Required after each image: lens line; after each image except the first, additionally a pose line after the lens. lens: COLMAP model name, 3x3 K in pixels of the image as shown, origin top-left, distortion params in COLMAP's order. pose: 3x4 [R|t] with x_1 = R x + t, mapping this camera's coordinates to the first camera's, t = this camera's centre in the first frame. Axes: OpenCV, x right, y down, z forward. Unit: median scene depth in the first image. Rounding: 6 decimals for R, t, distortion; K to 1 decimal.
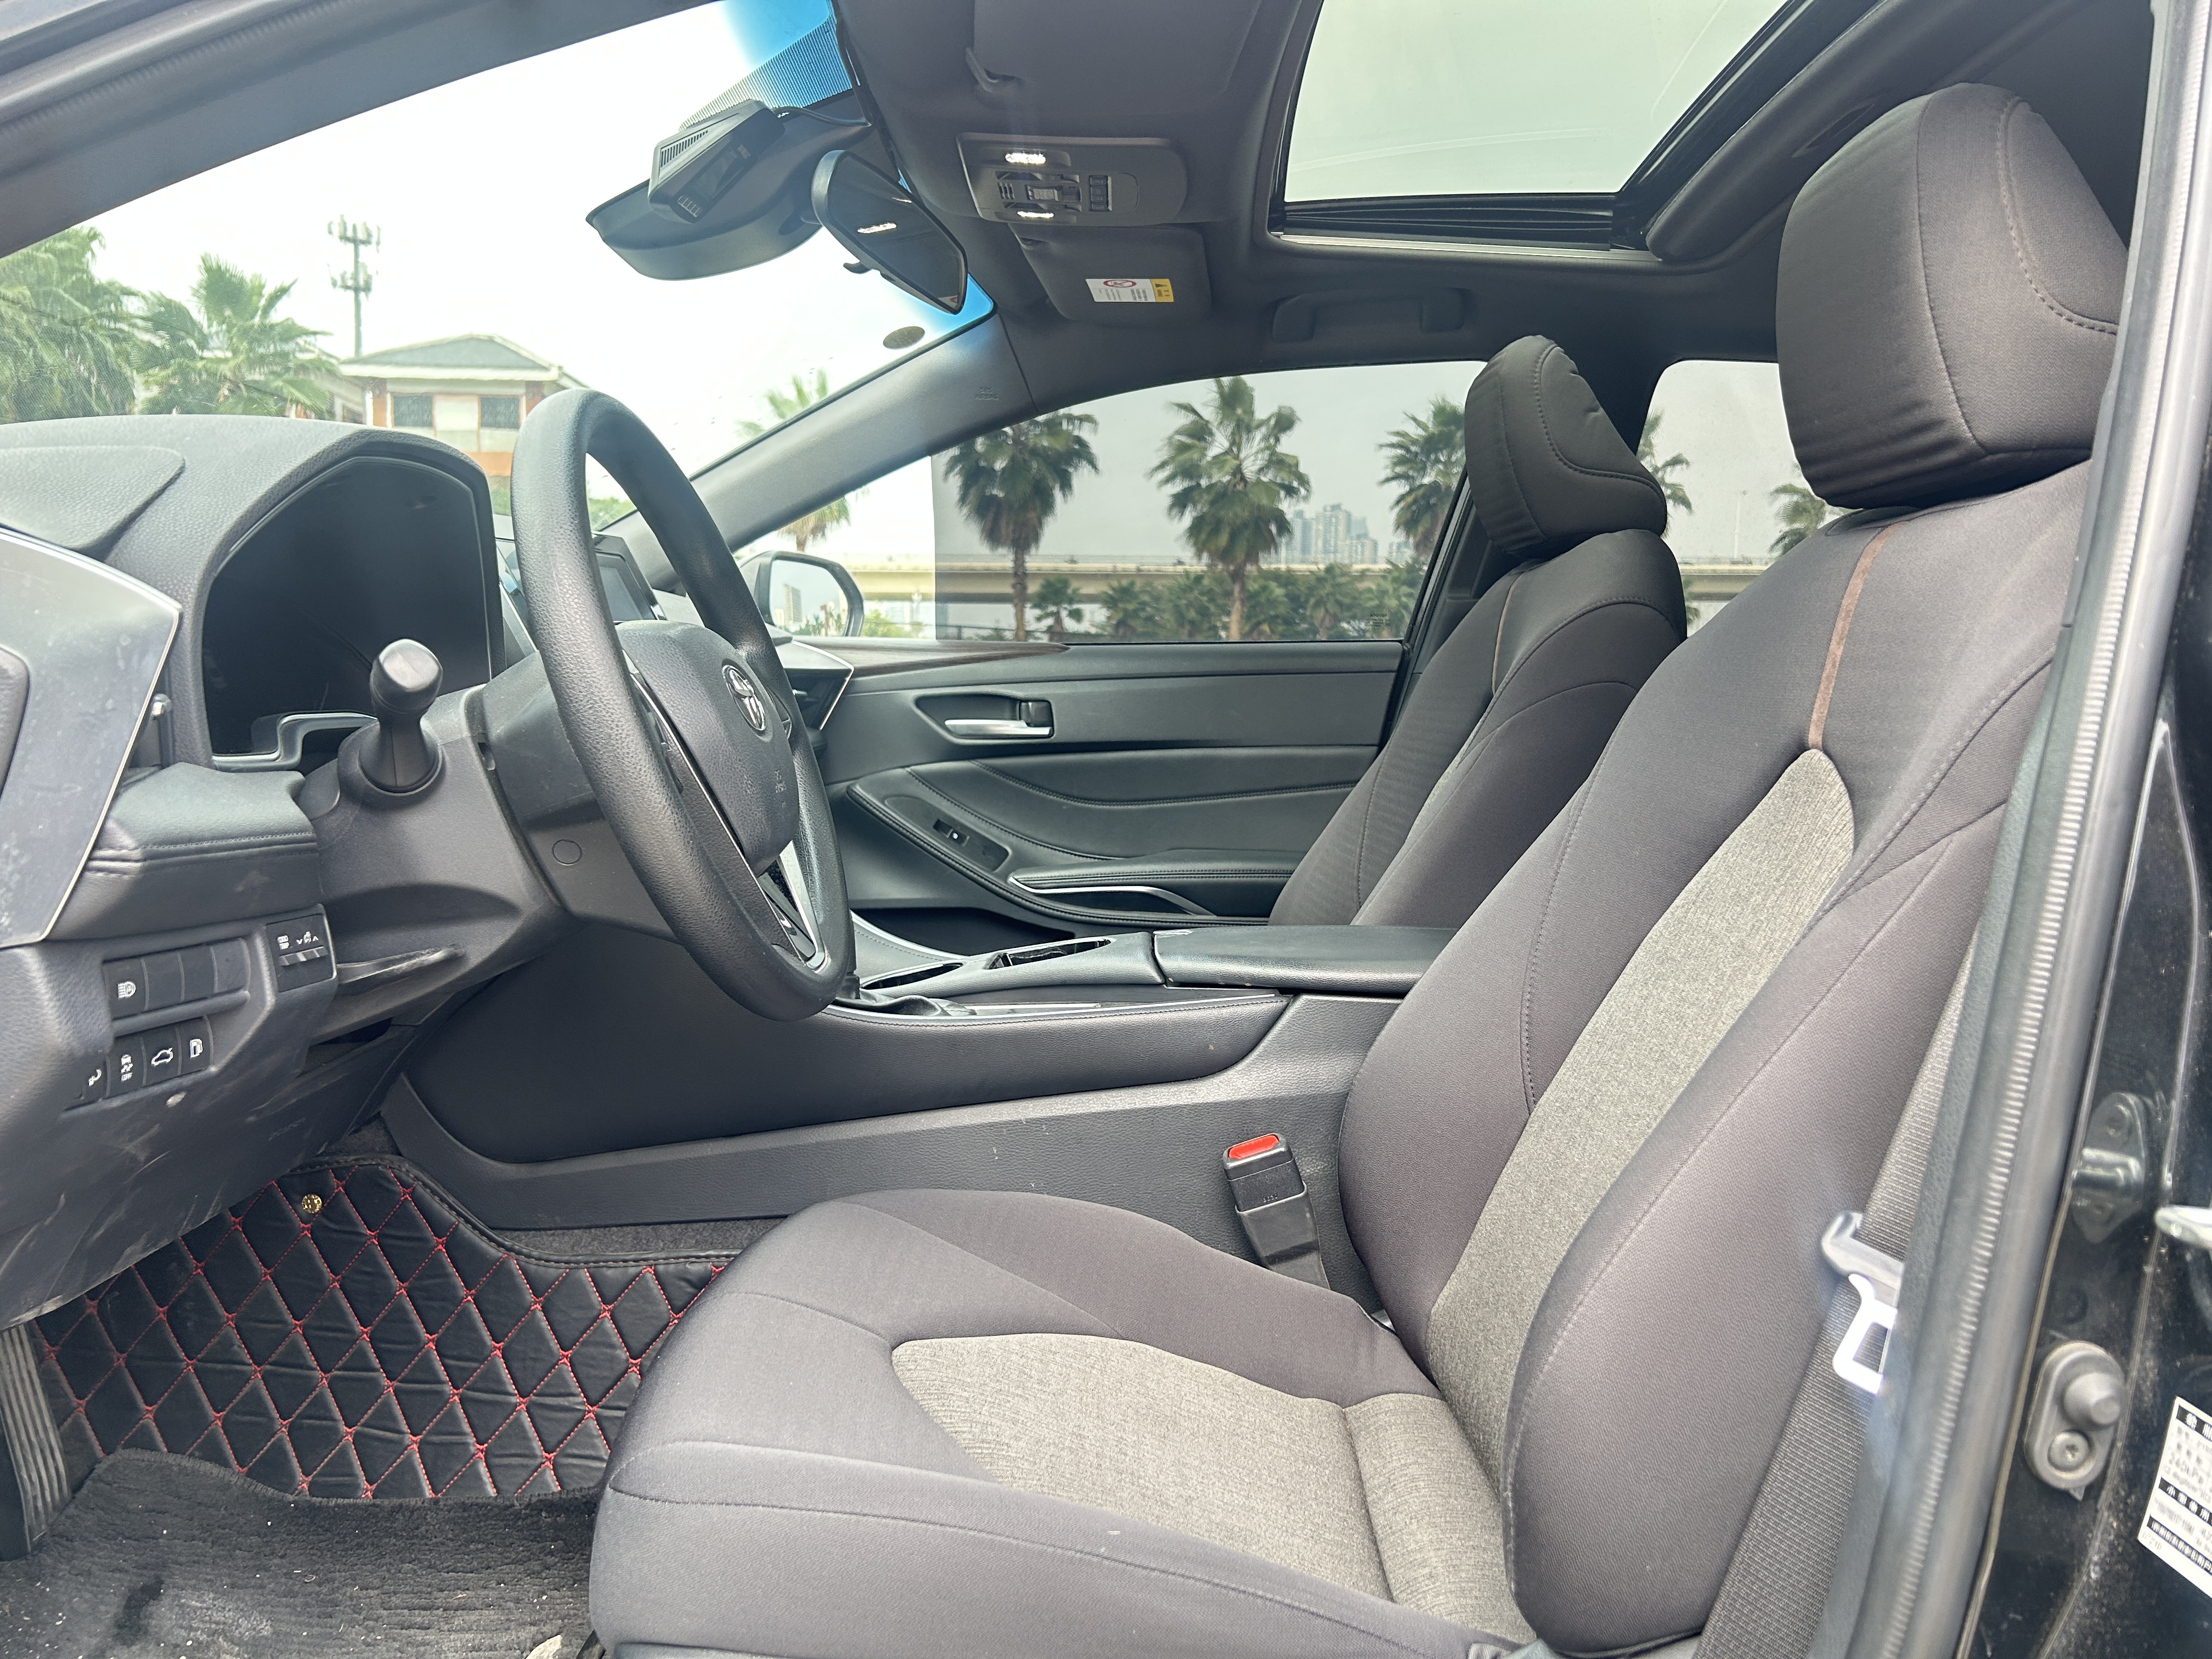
lens RADIAL K [[1621.6, 0, 1053.9], [0, 1621.6, 840.9], [0, 0, 1]] dist [0.059677, -0.075716]
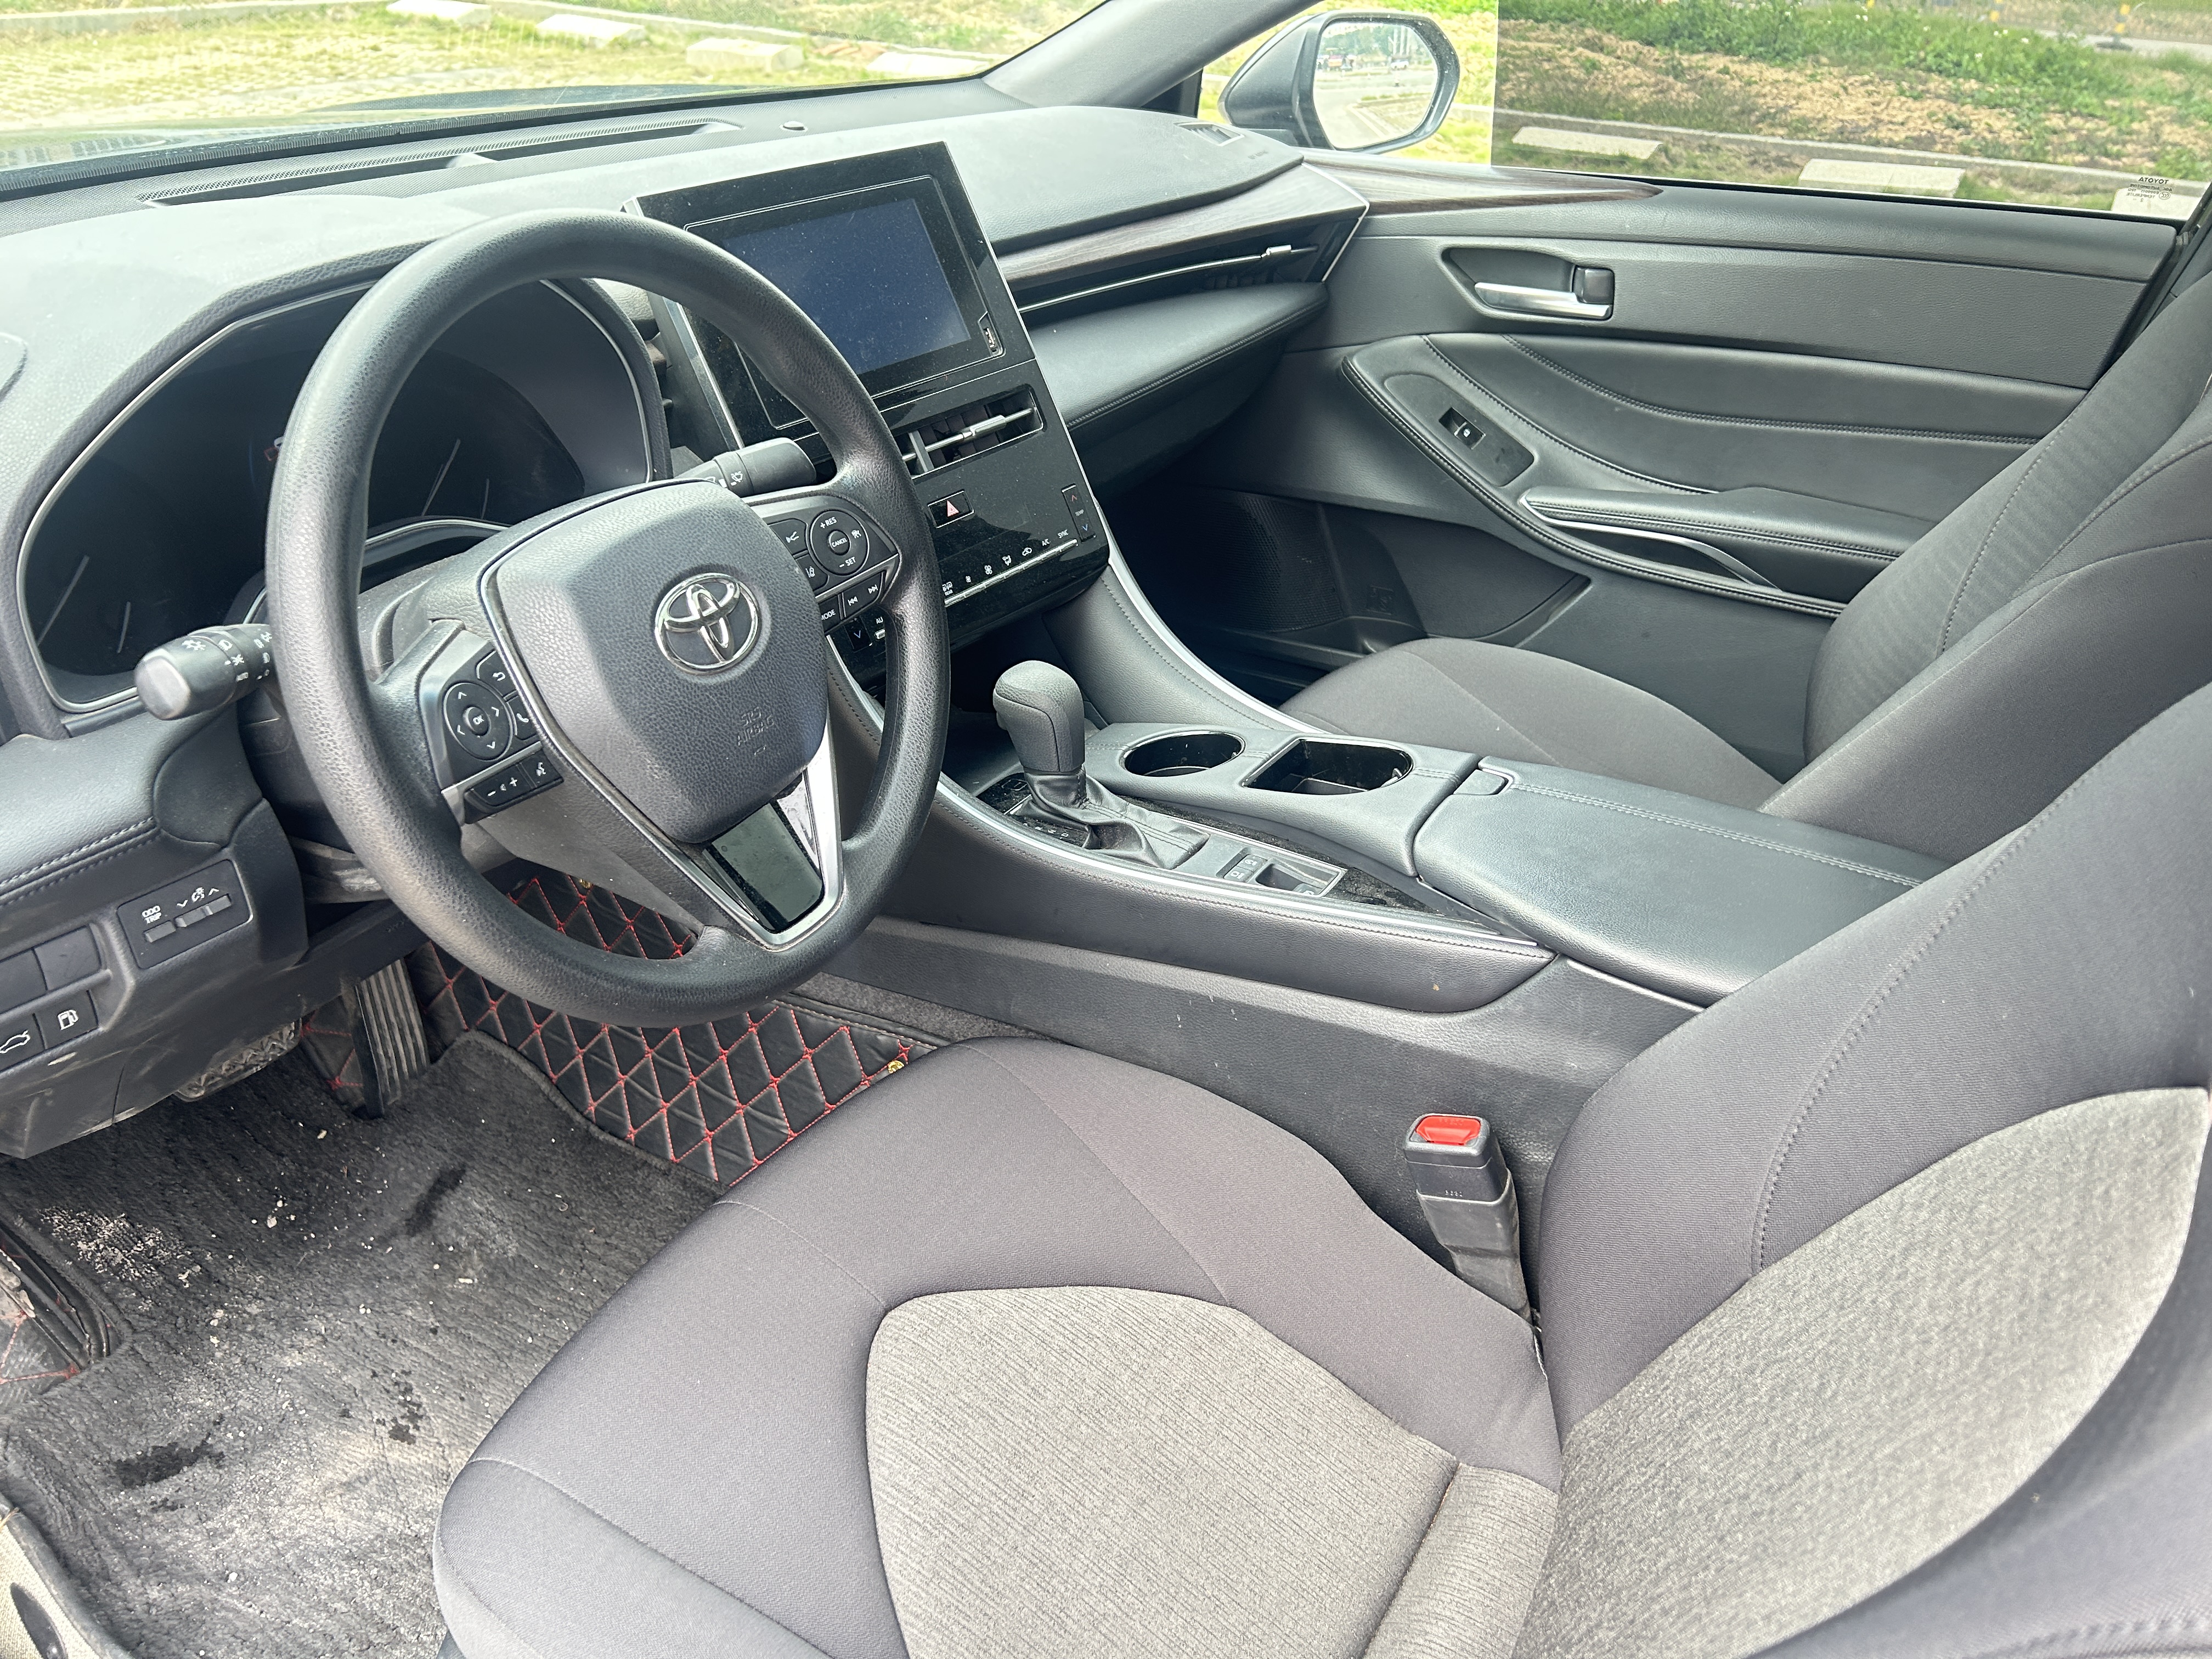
lens RADIAL K [[1621.6, 0, 1053.9], [0, 1621.6, 840.9], [0, 0, 1]] dist [0.059677, -0.075716]
pose [[0.887974, 0.227930, -0.399437, 0.227360], [-0.051774, 0.912566, 0.405639, -0.243070], [0.456970, -0.339516, 0.822136, 0.291960]]
